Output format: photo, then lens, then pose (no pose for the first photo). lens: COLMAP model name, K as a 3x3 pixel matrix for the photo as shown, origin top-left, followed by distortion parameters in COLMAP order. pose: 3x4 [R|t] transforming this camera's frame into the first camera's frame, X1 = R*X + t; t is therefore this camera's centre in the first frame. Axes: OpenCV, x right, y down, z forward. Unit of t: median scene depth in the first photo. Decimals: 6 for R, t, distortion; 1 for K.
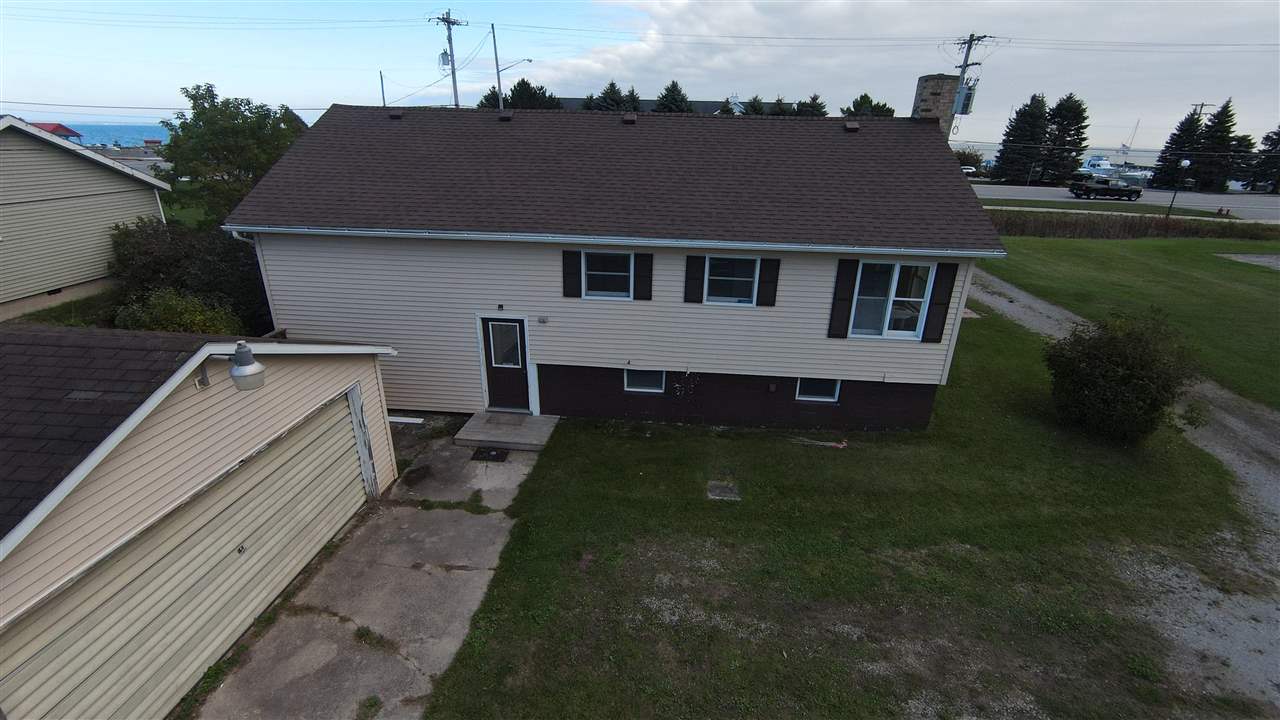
lens RADIAL K [[564.7, 0, 640.0], [0, 564.7, 360.0], [0, 0, 1]] dist [0.007708, -0.008937]
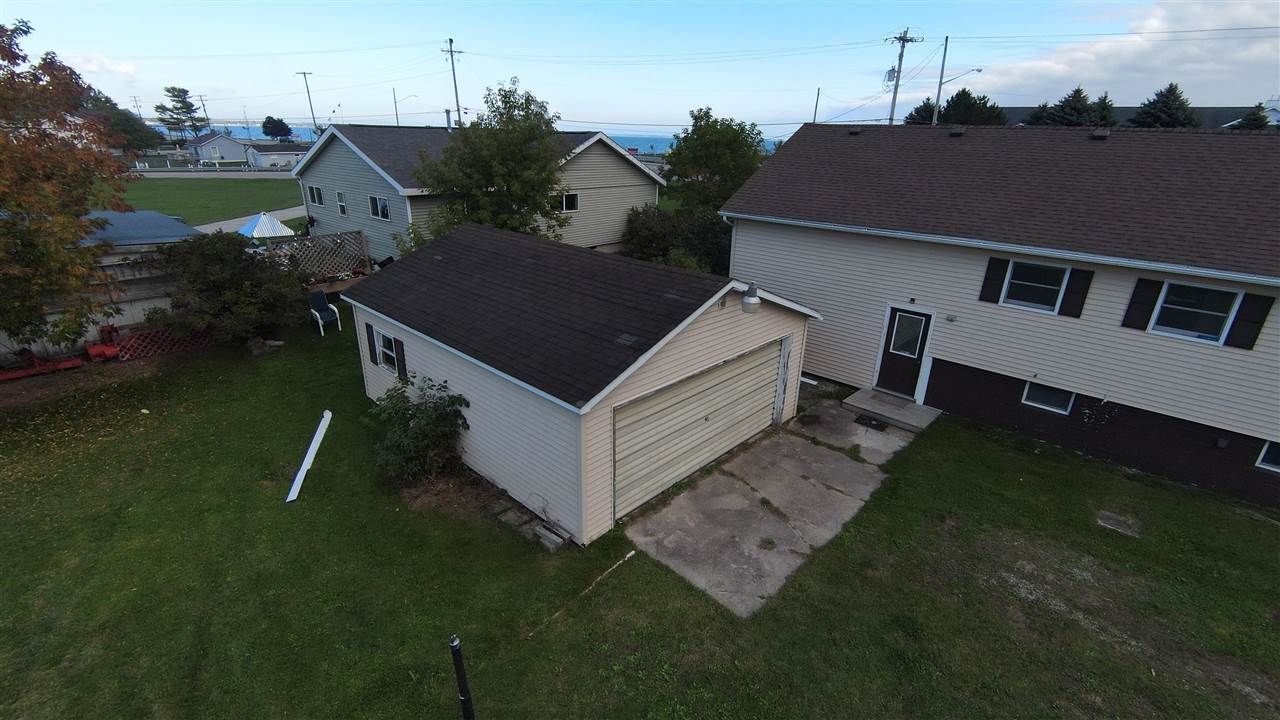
lens RADIAL K [[564.7, 0, 640.0], [0, 564.7, 360.0], [0, 0, 1]] dist [0.007708, -0.008937]
pose [[0.795322, 0.222922, -0.563709, -0.016963], [-0.232555, 0.970977, 0.055872, 0.088472], [0.559804, 0.086657, 0.824081, -0.234778]]
